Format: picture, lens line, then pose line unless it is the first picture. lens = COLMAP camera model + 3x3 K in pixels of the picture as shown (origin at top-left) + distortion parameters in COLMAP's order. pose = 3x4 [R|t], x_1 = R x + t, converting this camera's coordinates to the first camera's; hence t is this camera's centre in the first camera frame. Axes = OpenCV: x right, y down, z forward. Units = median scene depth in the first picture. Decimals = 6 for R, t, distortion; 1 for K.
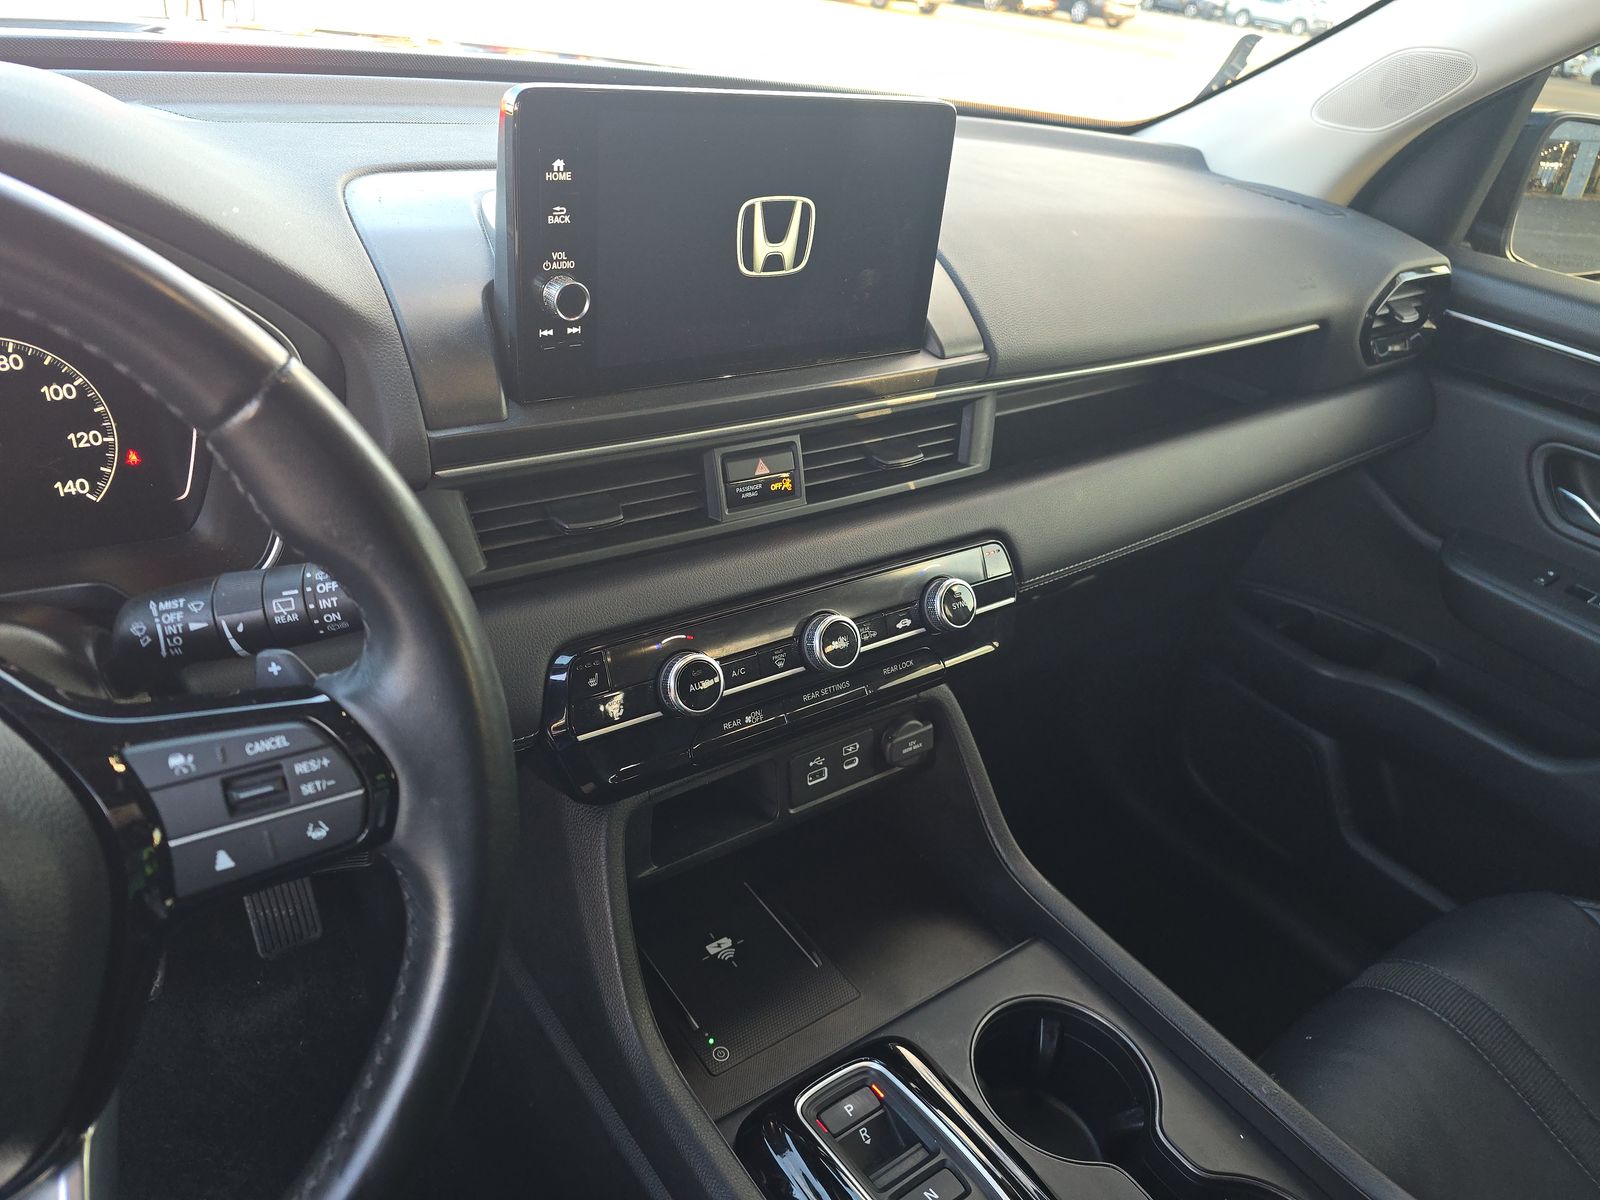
lens RADIAL K [[1059.2, 0, 860.0], [0, 1059.2, 600.2], [0, 0, 1]] dist [0.034546, -0.039580]
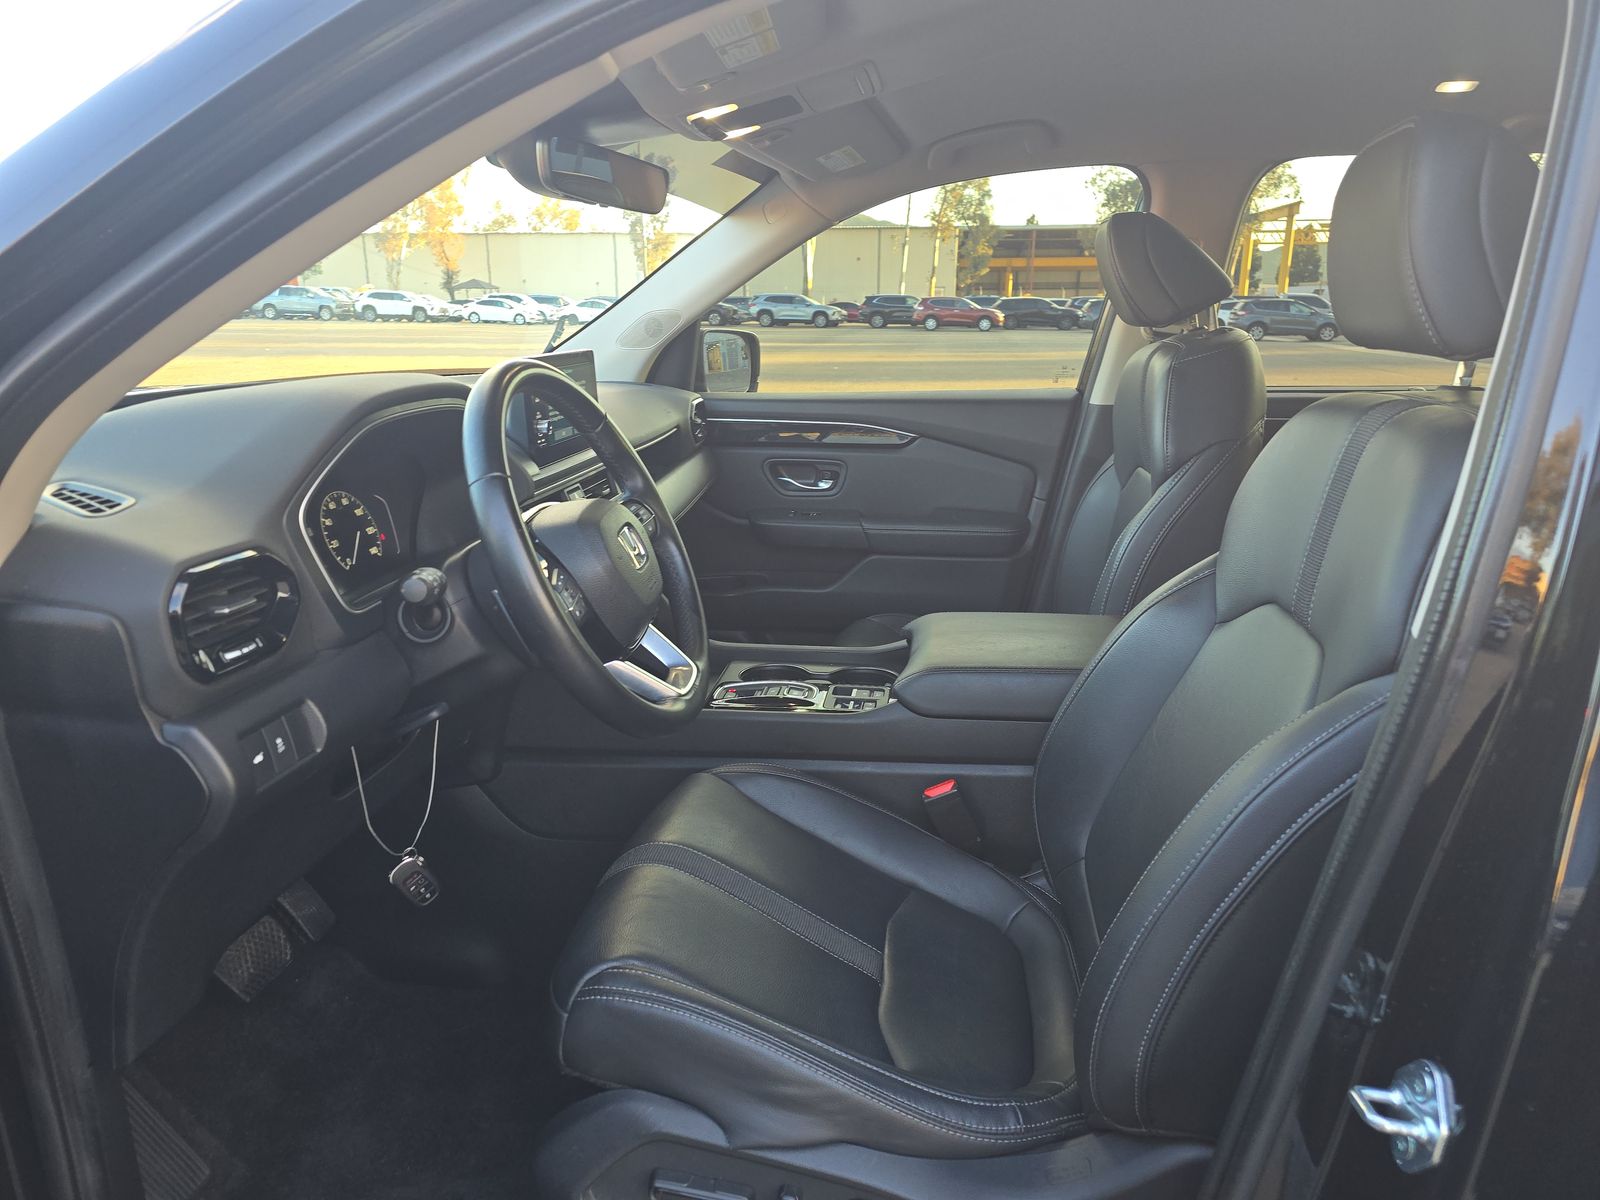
lens RADIAL K [[1063.1, 0, 792.6], [0, 1063.1, 591.0], [0, 0, 1]] dist [0.024738, -0.001508]
pose [[0.702729, -0.296353, 0.646797, -0.862225], [0.438063, 0.896581, -0.065144, 0.276403], [-0.560600, 0.329116, 0.759875, -0.655027]]
